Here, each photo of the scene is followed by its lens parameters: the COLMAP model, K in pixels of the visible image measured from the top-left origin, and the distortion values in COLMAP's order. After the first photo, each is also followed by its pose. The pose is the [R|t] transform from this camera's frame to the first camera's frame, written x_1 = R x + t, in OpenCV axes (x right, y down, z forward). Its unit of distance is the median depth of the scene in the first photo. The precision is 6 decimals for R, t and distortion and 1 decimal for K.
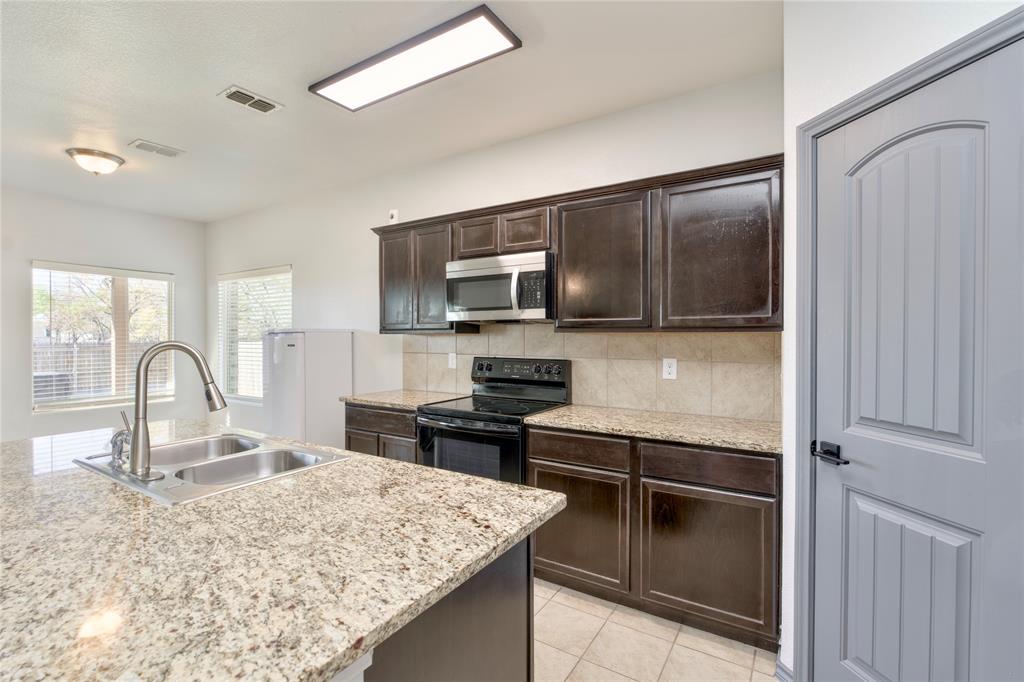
lens RADIAL K [[458.7, 0, 511.5], [0, 458.7, 341.6], [0, 0, 1]] dist [-0.003072, -0.000211]
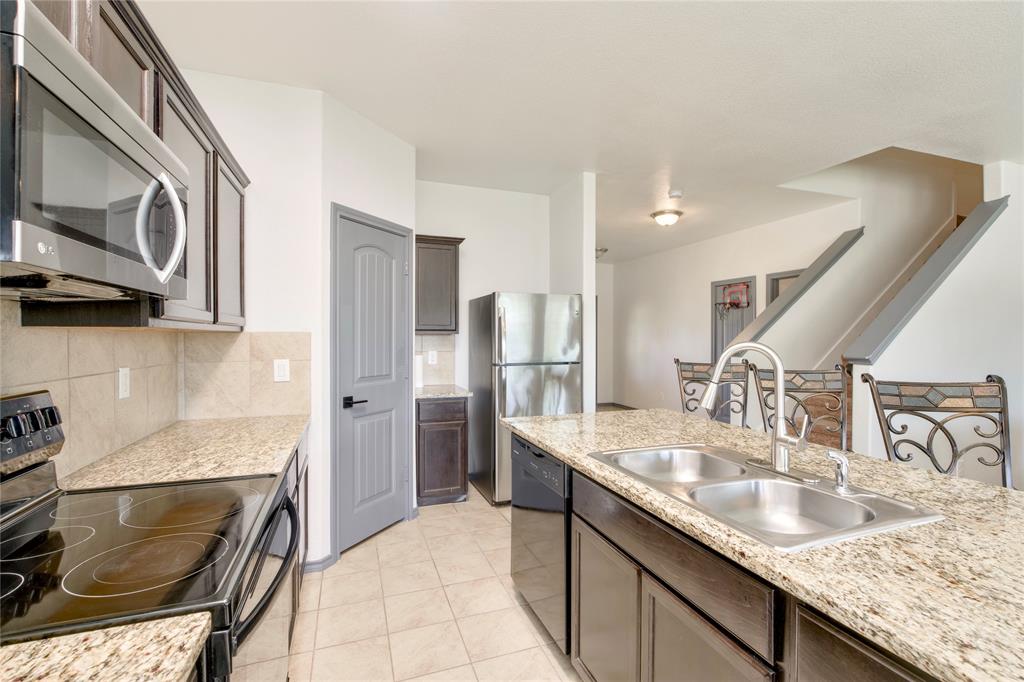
lens RADIAL K [[458.7, 0, 511.4], [0, 458.7, 337.4], [0, 0, 1]] dist [-0.003072, -0.000211]
pose [[-0.791336, -0.004609, 0.611365, -0.486993], [0.002296, 0.999942, 0.010510, -0.012748], [-0.611378, 0.009721, -0.791279, 1.119229]]
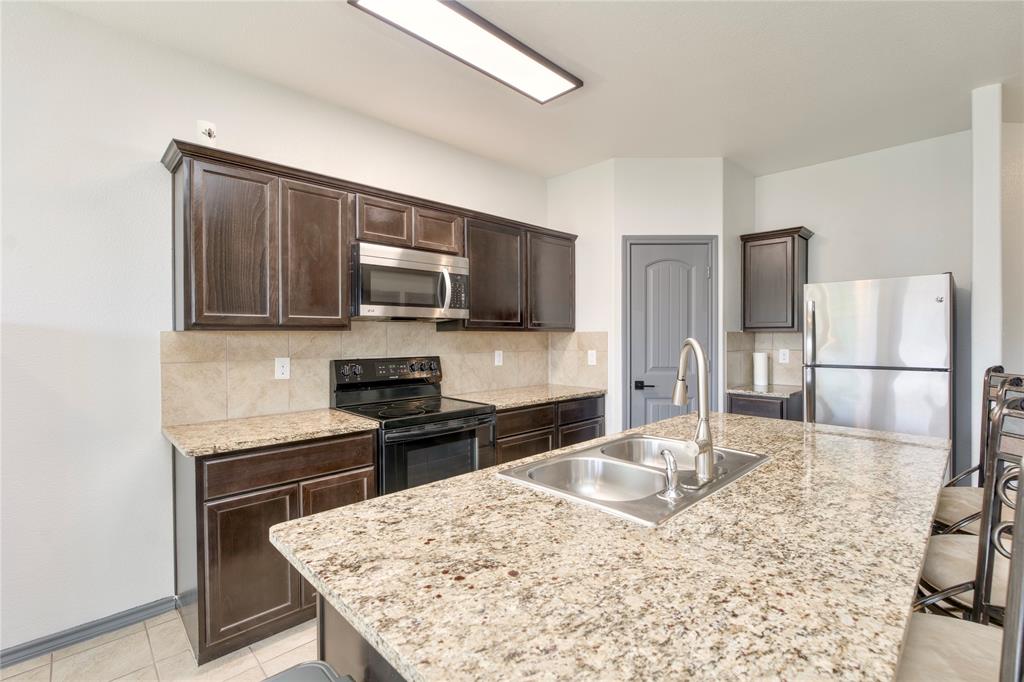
lens RADIAL K [[458.7, 0, 515.7], [0, 458.7, 338.6], [0, 0, 1]] dist [-0.003072, -0.000211]
pose [[0.237797, -0.008621, 0.971277, -0.931070], [0.012603, 0.999904, 0.005789, -0.005997], [-0.971233, 0.010865, 0.237882, 0.587731]]
